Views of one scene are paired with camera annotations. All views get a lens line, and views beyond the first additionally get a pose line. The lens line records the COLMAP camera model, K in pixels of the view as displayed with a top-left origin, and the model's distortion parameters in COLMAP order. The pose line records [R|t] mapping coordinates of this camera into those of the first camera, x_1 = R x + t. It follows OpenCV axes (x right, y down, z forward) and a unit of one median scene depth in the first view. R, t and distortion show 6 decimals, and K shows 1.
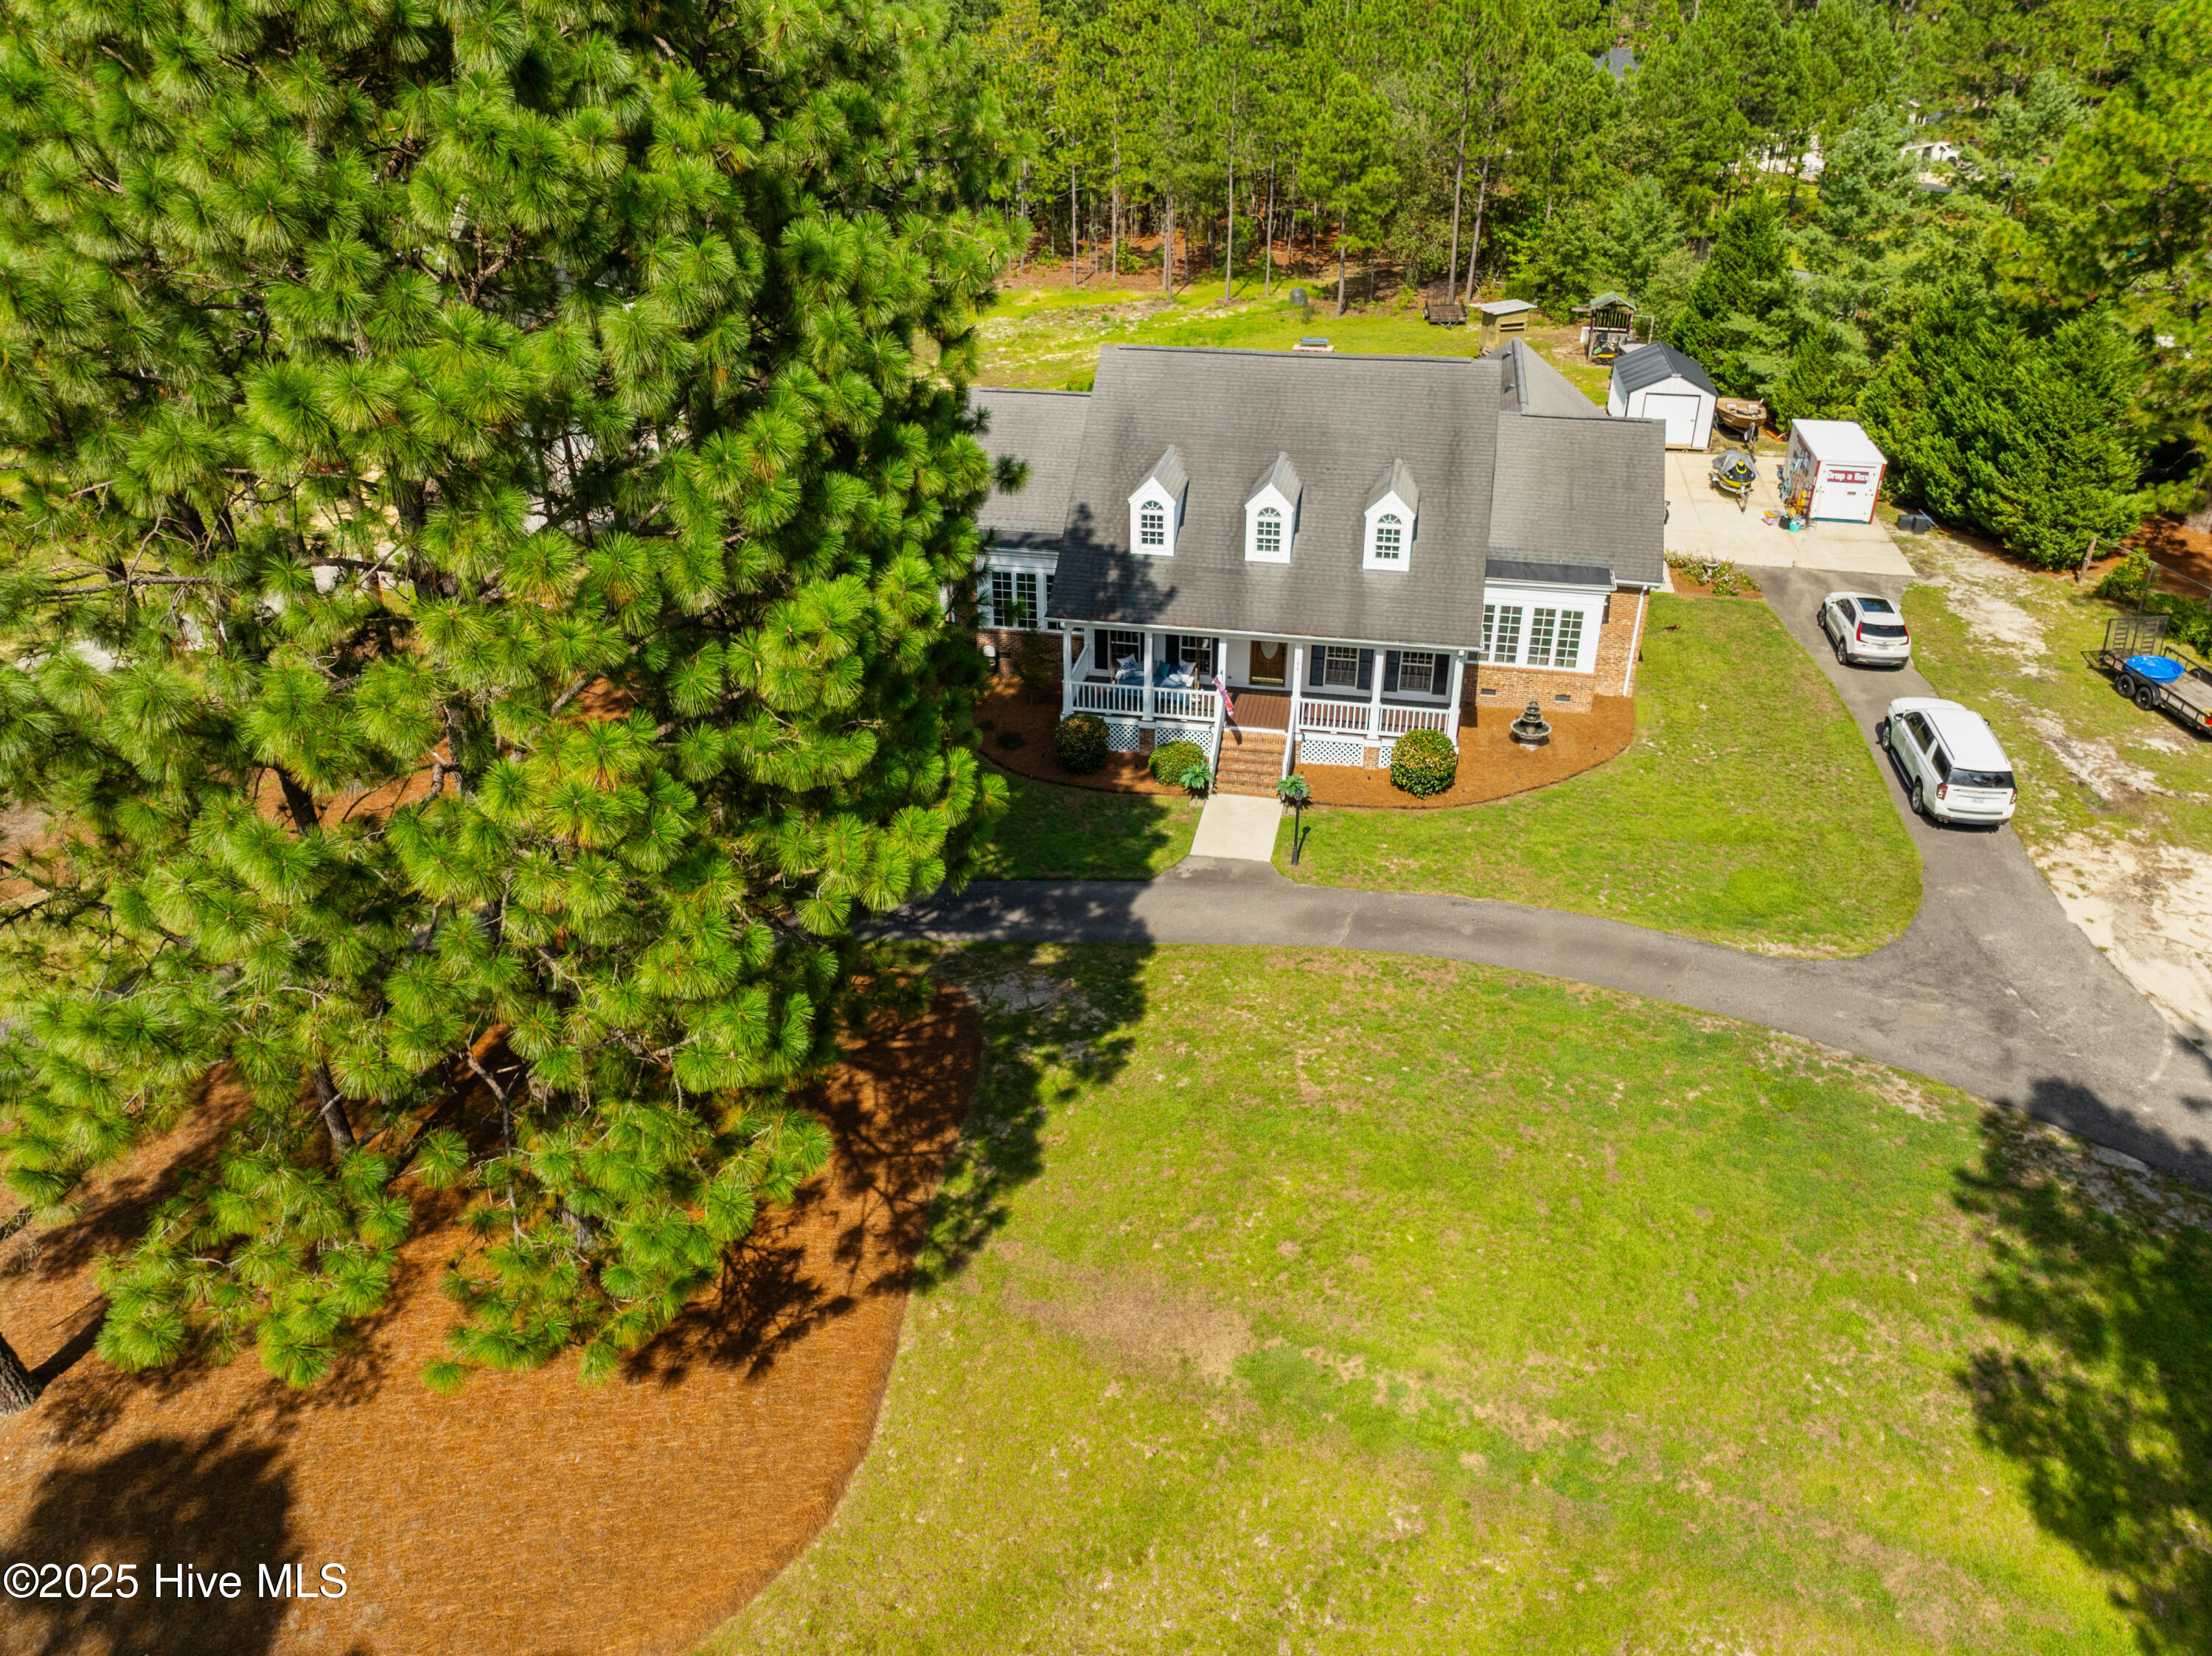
lens RADIAL K [[1558.7, 0, 1102.3], [0, 1558.7, 843.9], [0, 0, 1]] dist [-0.053978, 0.027556]
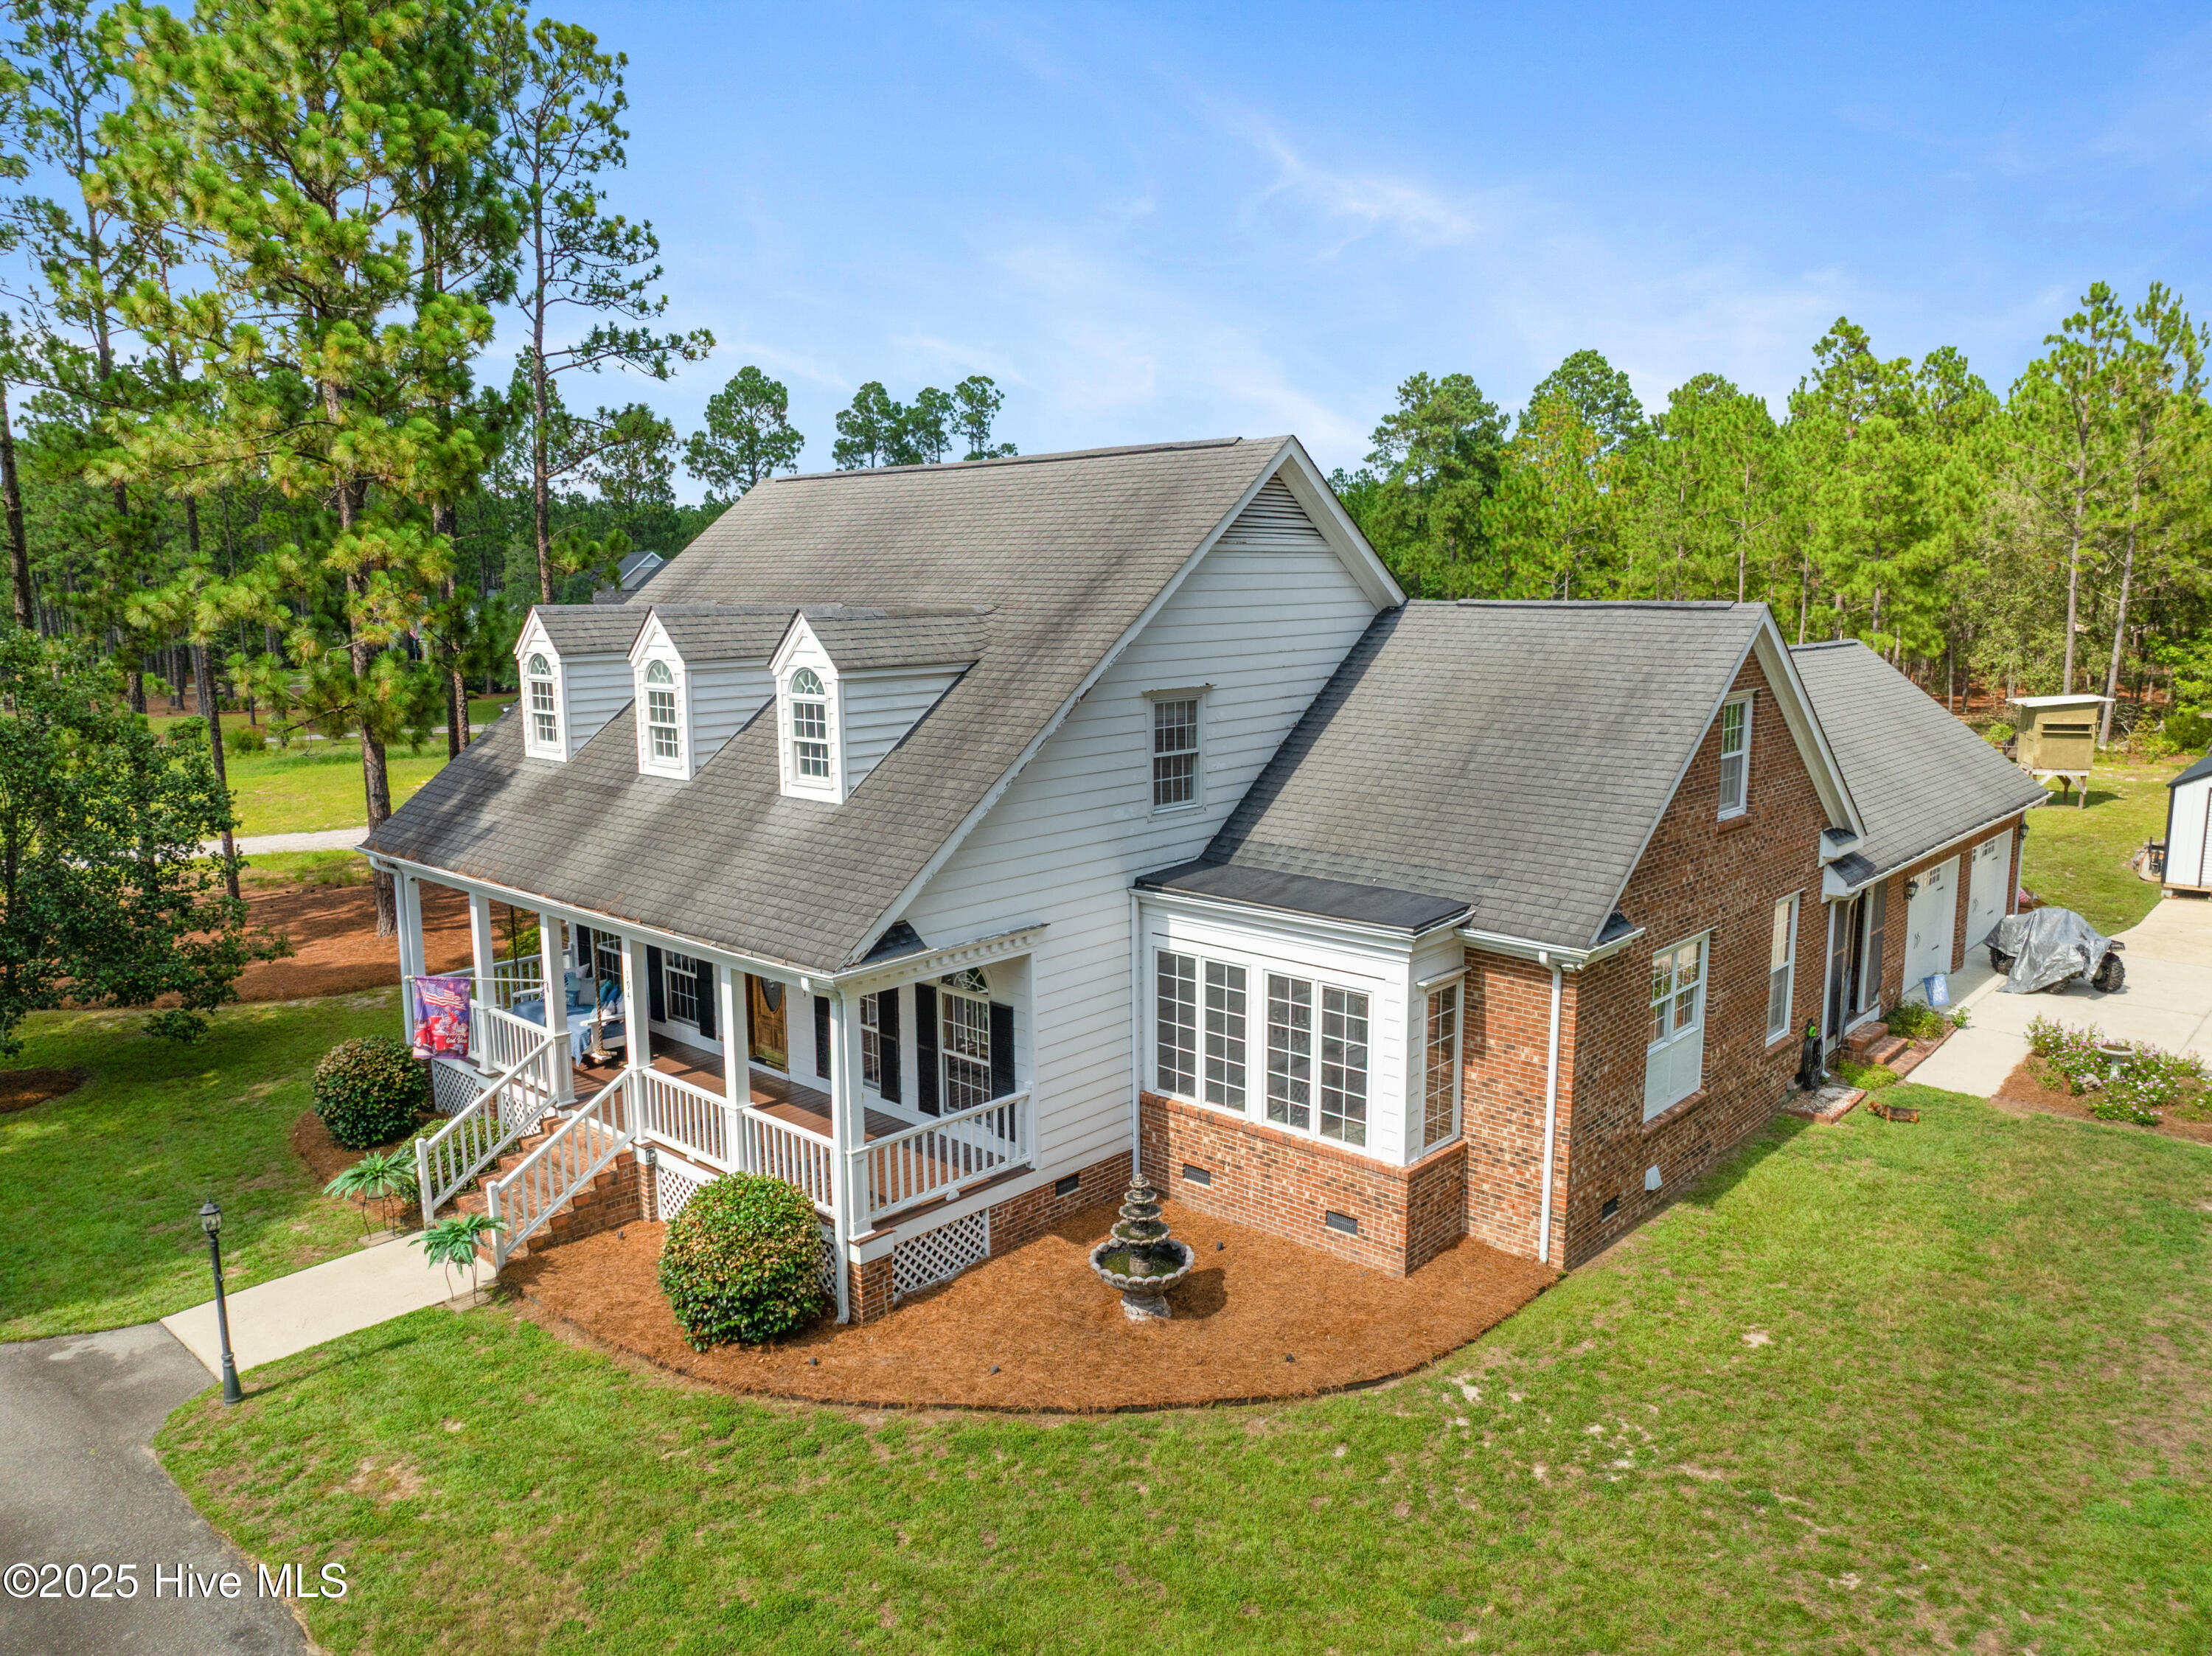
lens RADIAL K [[1558.7, 0, 1108.9], [0, 1558.7, 836.7], [0, 0, 1]] dist [-0.053978, 0.027556]
pose [[0.857394, 0.086244, -0.507383, 0.460309], [-0.255831, 0.926851, -0.274769, -0.065207], [0.446571, 0.365389, 0.816740, 0.656643]]
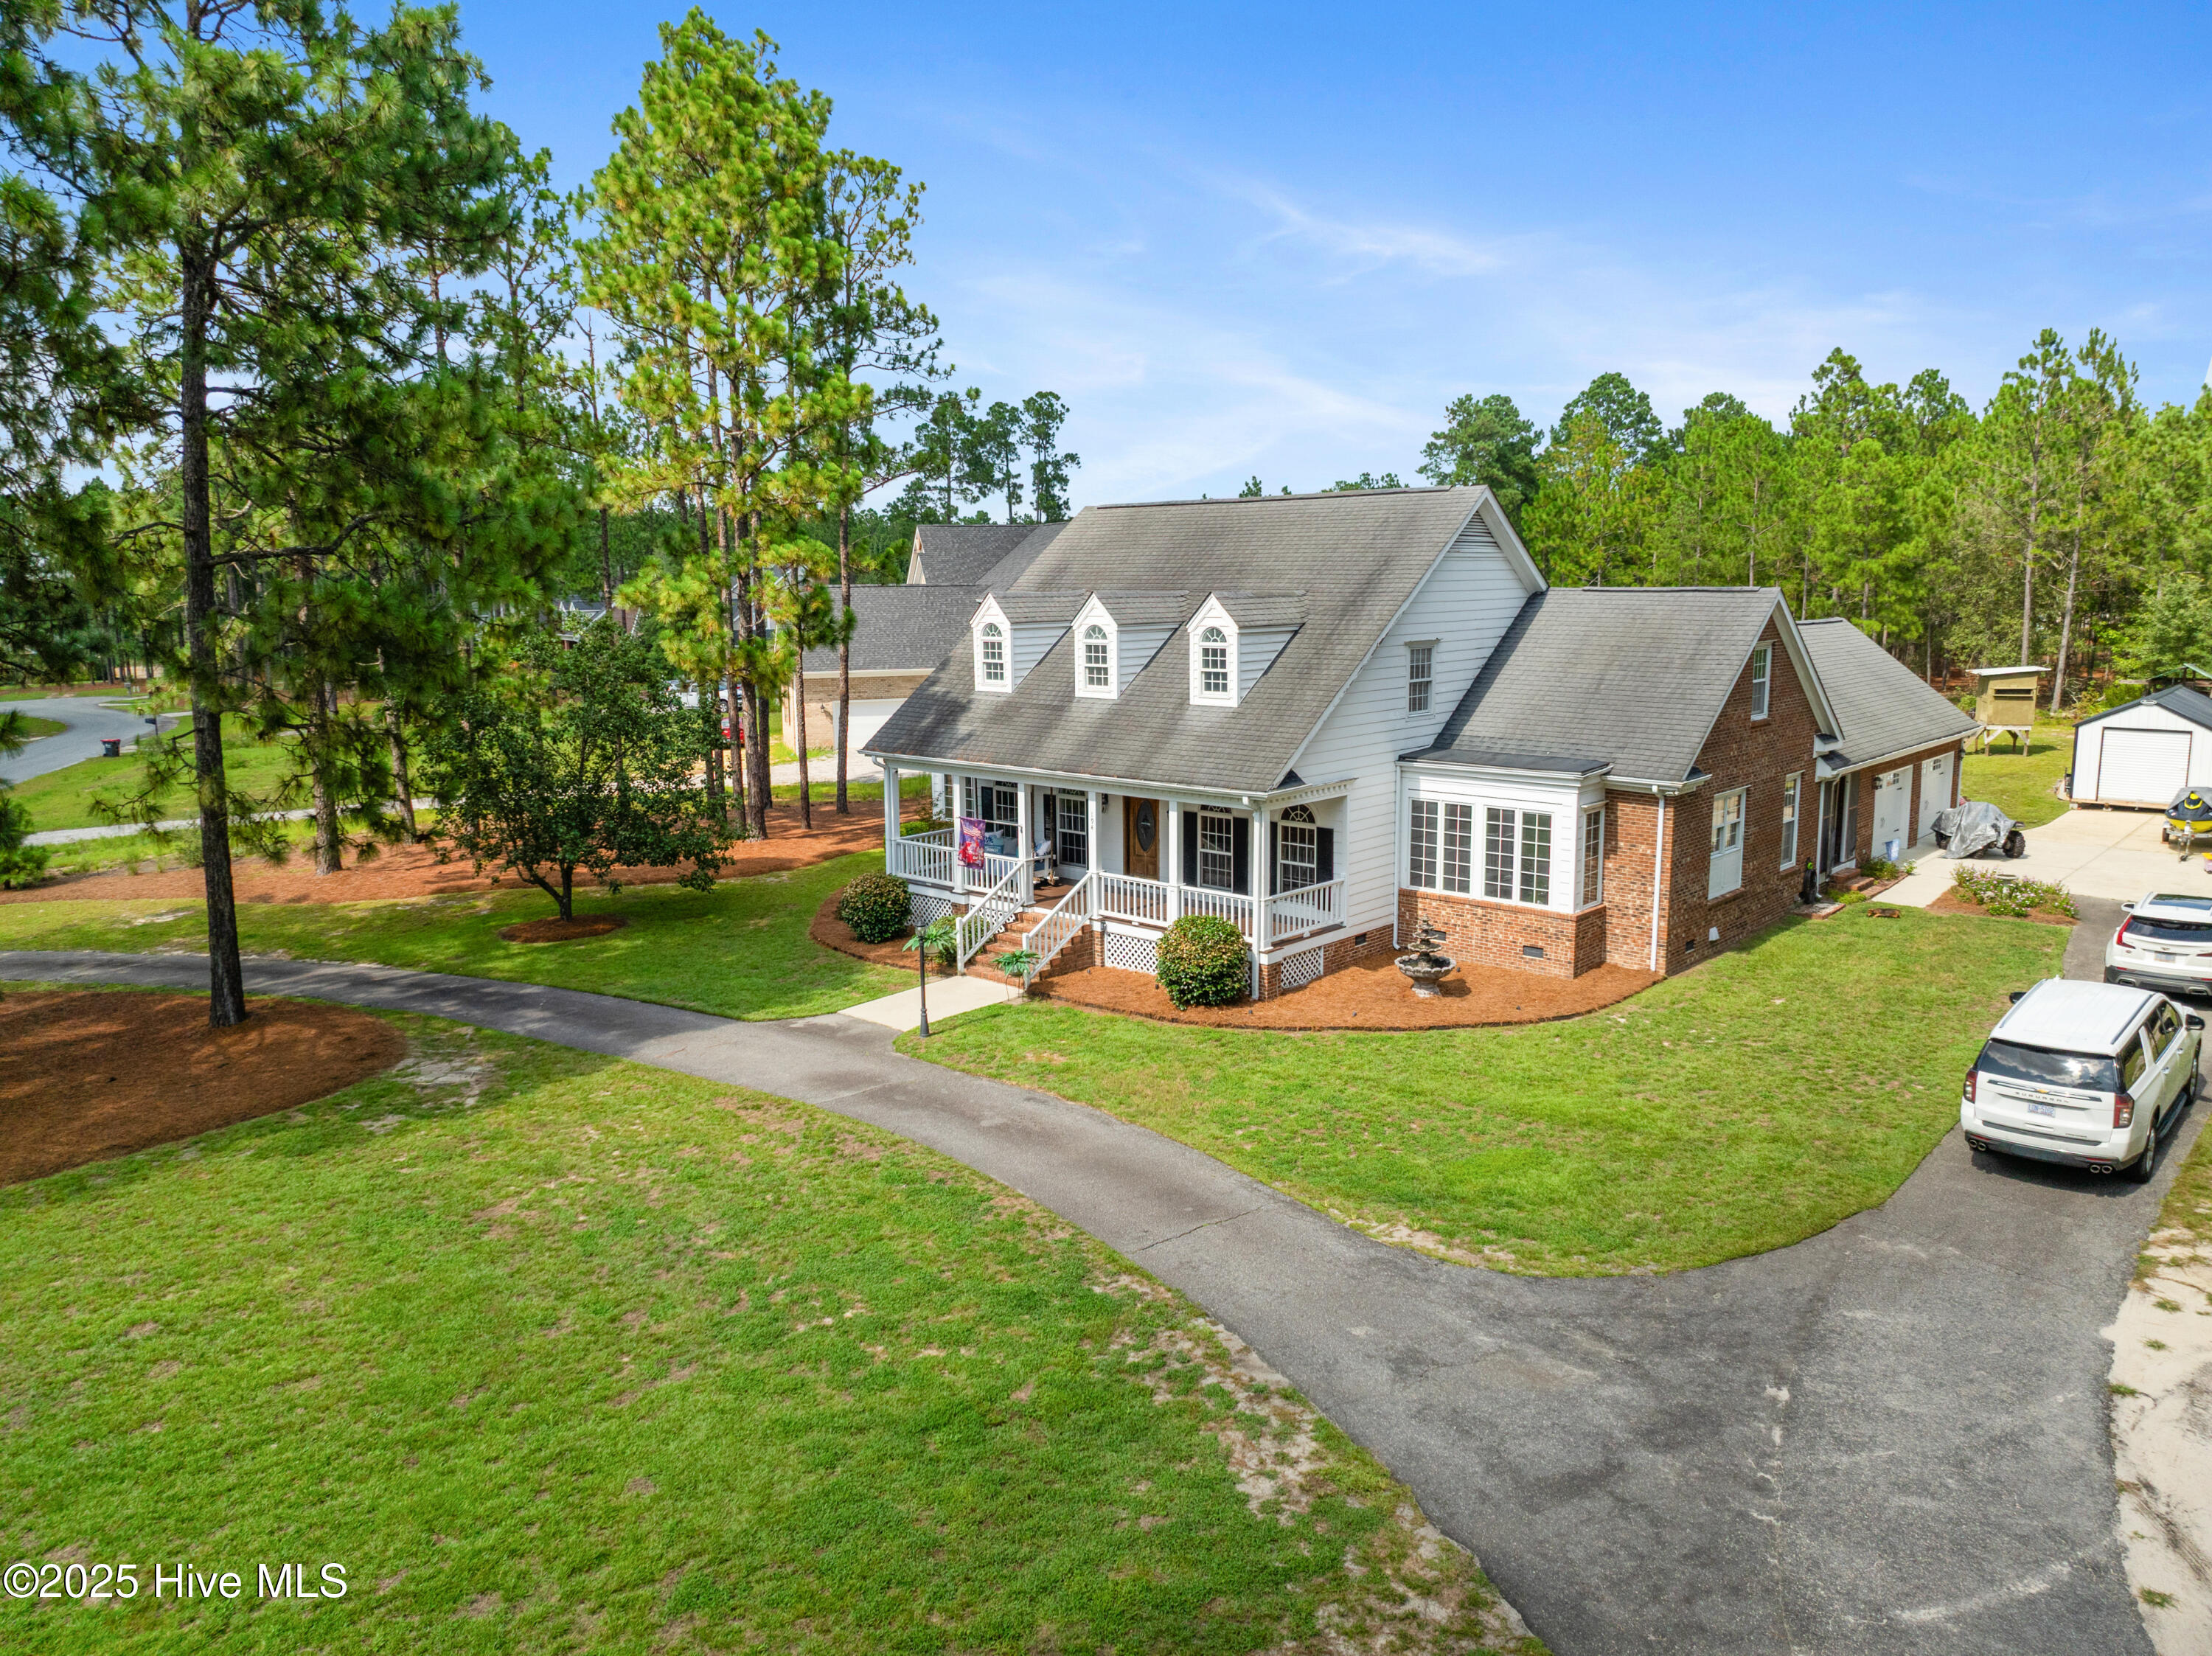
lens RADIAL K [[1558.7, 0, 1103.7], [0, 1558.7, 839.2], [0, 0, 1]] dist [-0.053978, 0.027556]
pose [[0.855526, 0.084616, -0.510799, 0.500559], [-0.254229, 0.928090, -0.272060, 0.092641], [0.451047, 0.362614, 0.815517, 0.382340]]
